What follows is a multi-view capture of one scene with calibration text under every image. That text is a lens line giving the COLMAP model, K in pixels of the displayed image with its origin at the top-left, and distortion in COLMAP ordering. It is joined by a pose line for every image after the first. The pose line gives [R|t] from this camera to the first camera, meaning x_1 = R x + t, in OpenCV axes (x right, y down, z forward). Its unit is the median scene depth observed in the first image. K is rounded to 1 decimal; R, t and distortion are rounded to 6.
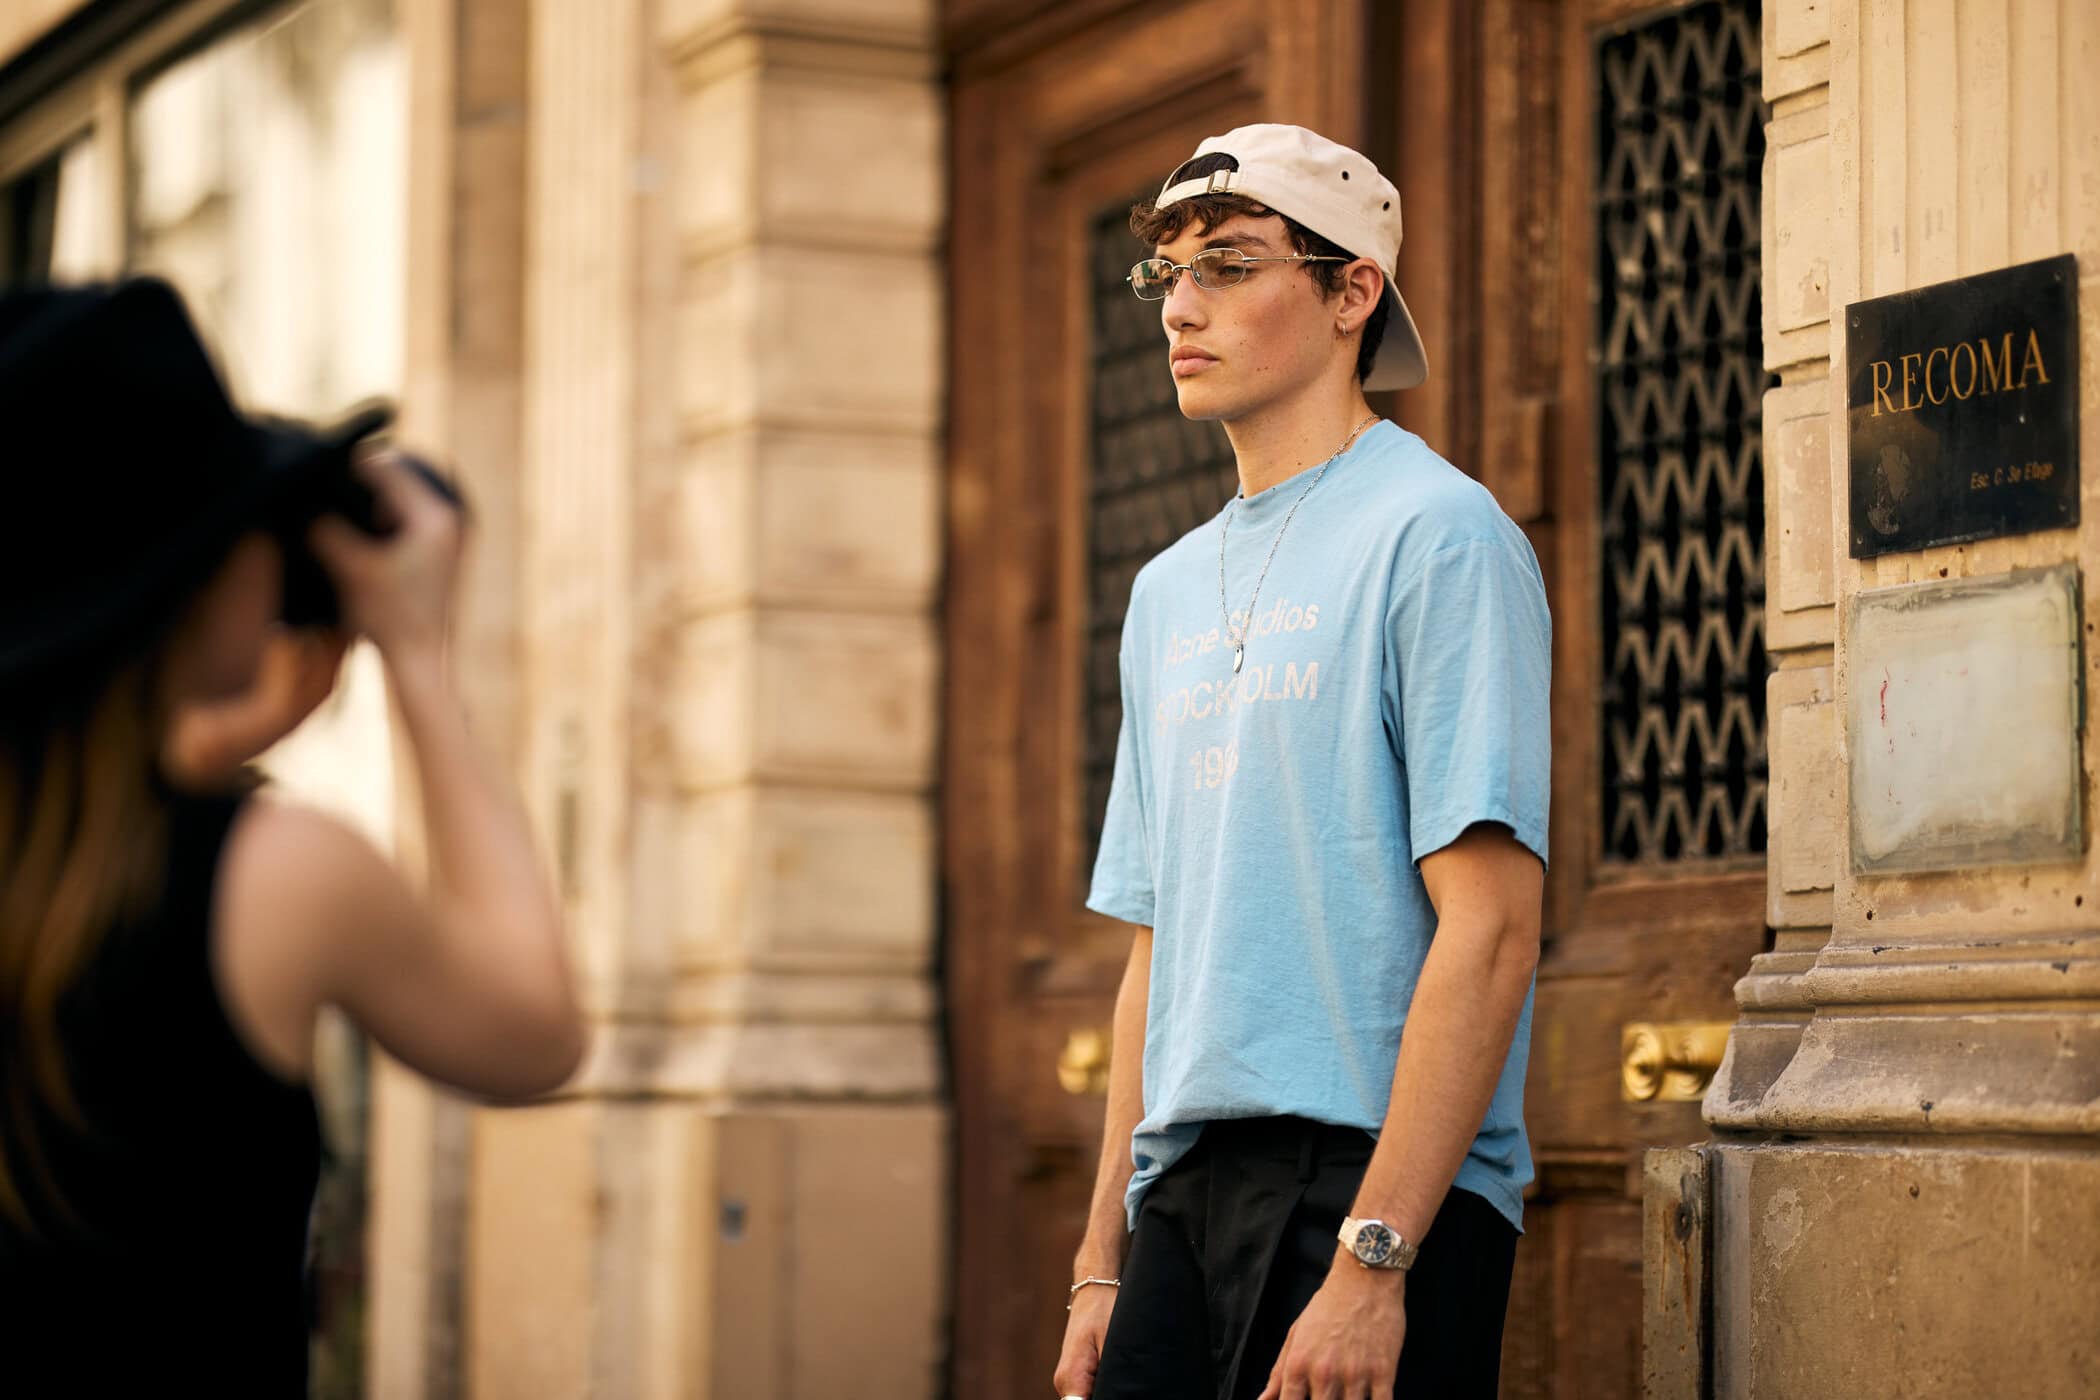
lens RADIAL K [[5378.1, 0, 1050.0], [0, 5378.1, 700.0], [0, 0, 1]] dist [0.043120, 0.113583]
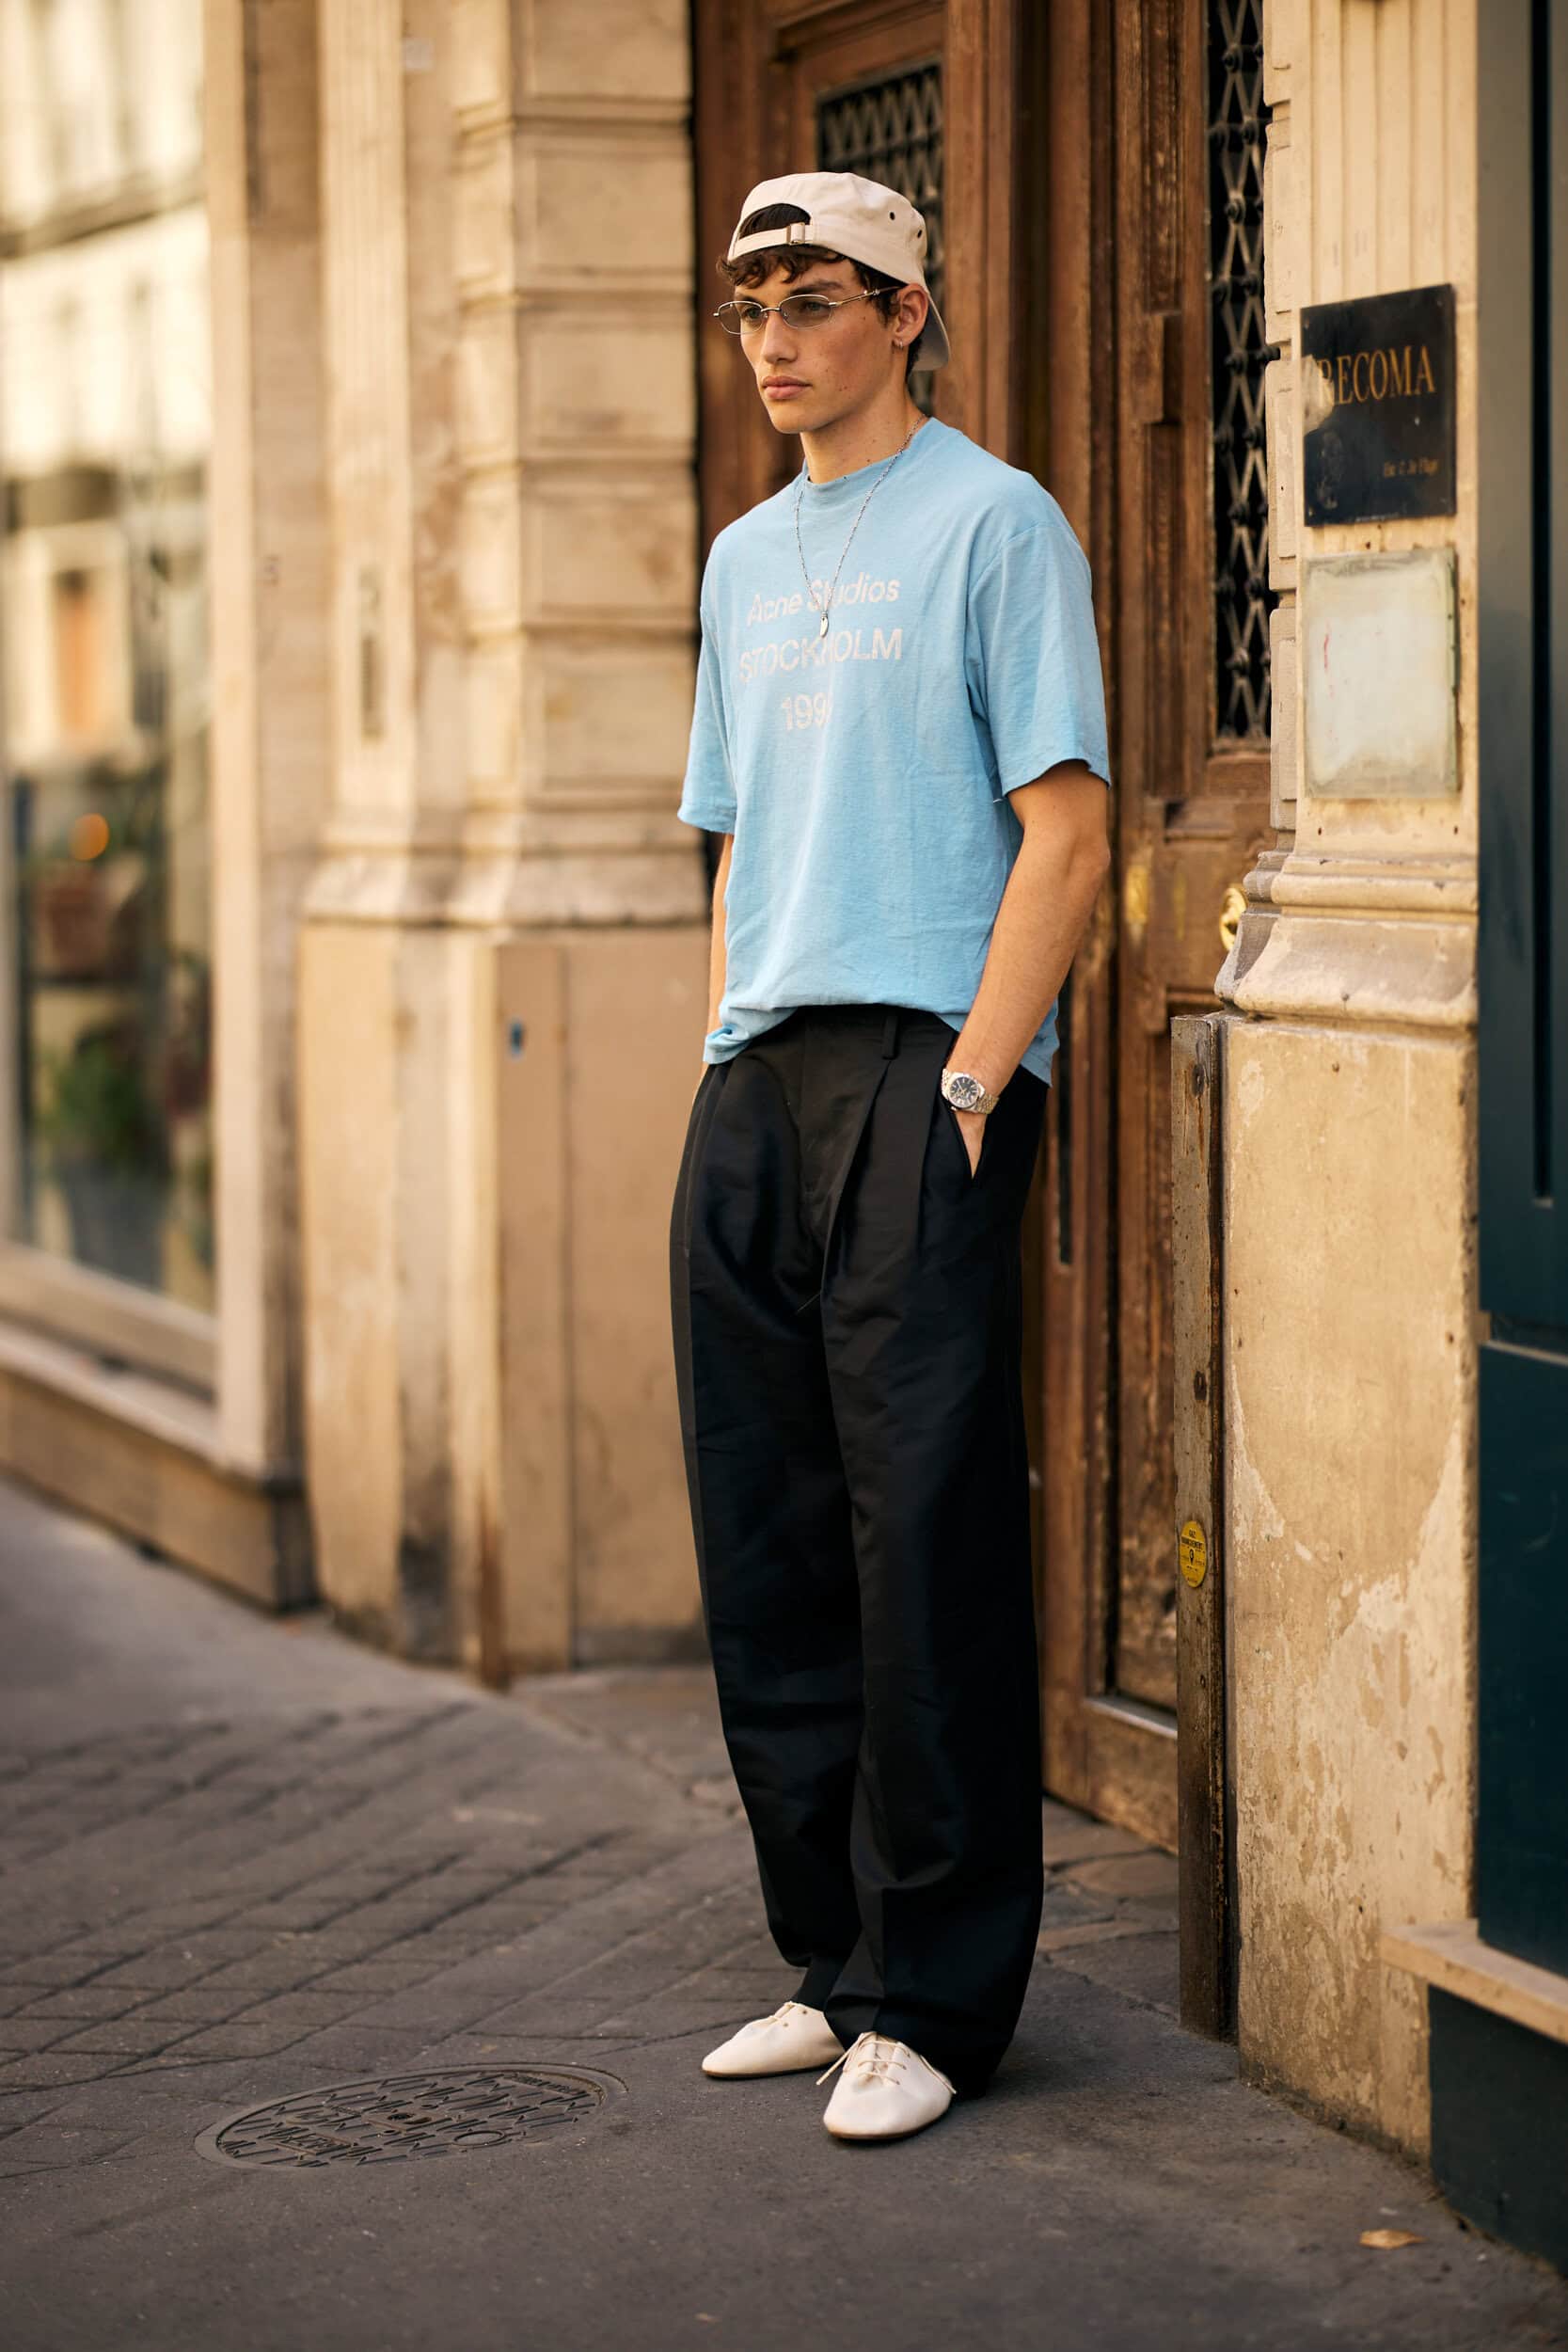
lens RADIAL K [[6022.9, 0, 784.0], [0, 6022.9, 1176.0], [0, 0, 1]] dist [0.043120, 0.113583]
pose [[0.997480, -0.015746, -0.069174, 0.123863], [0.025525, 0.989415, 0.142850, -0.076841], [0.066192, -0.144256, 0.987324, -0.327378]]
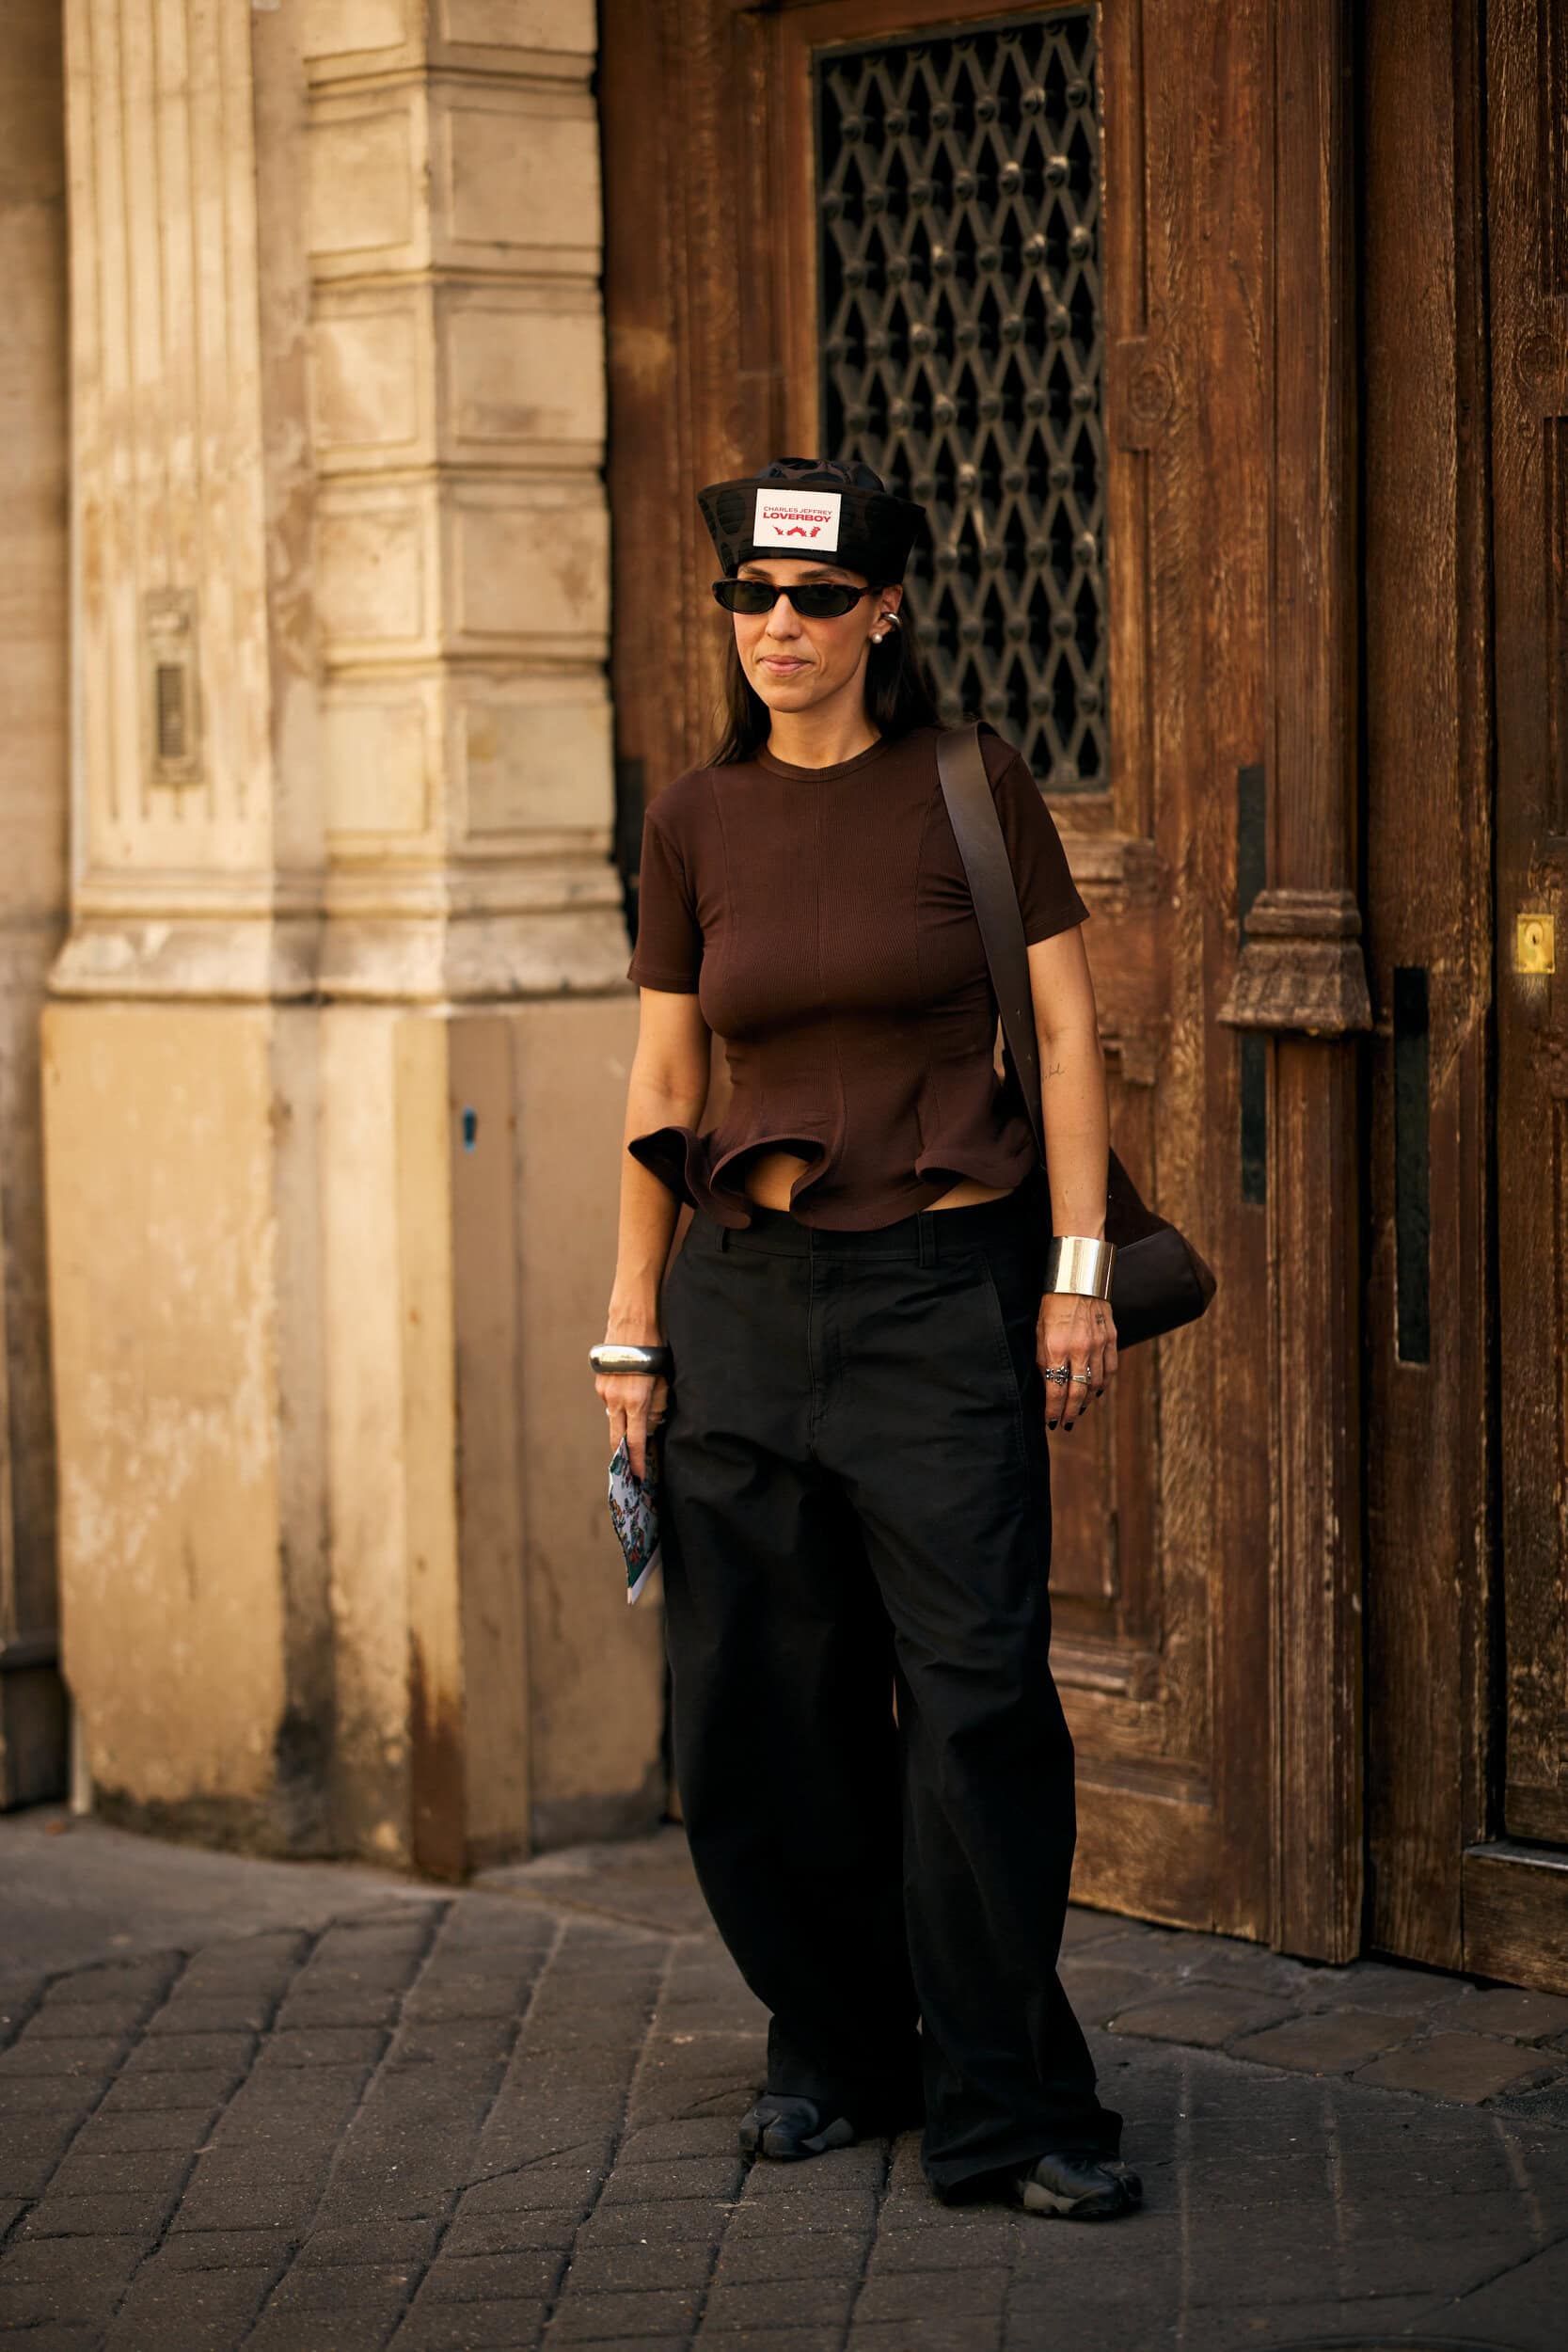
lens RADIAL K [[6022.9, 0, 784.0], [0, 6022.9, 1176.0], [0, 0, 1]] dist [0.043120, 0.113583]
pose [[0.952631, -0.047781, 0.300351, -0.502465], [0.006394, 0.990510, 0.137295, -0.062884], [-0.304061, -0.128871, 0.943896, -0.031310]]
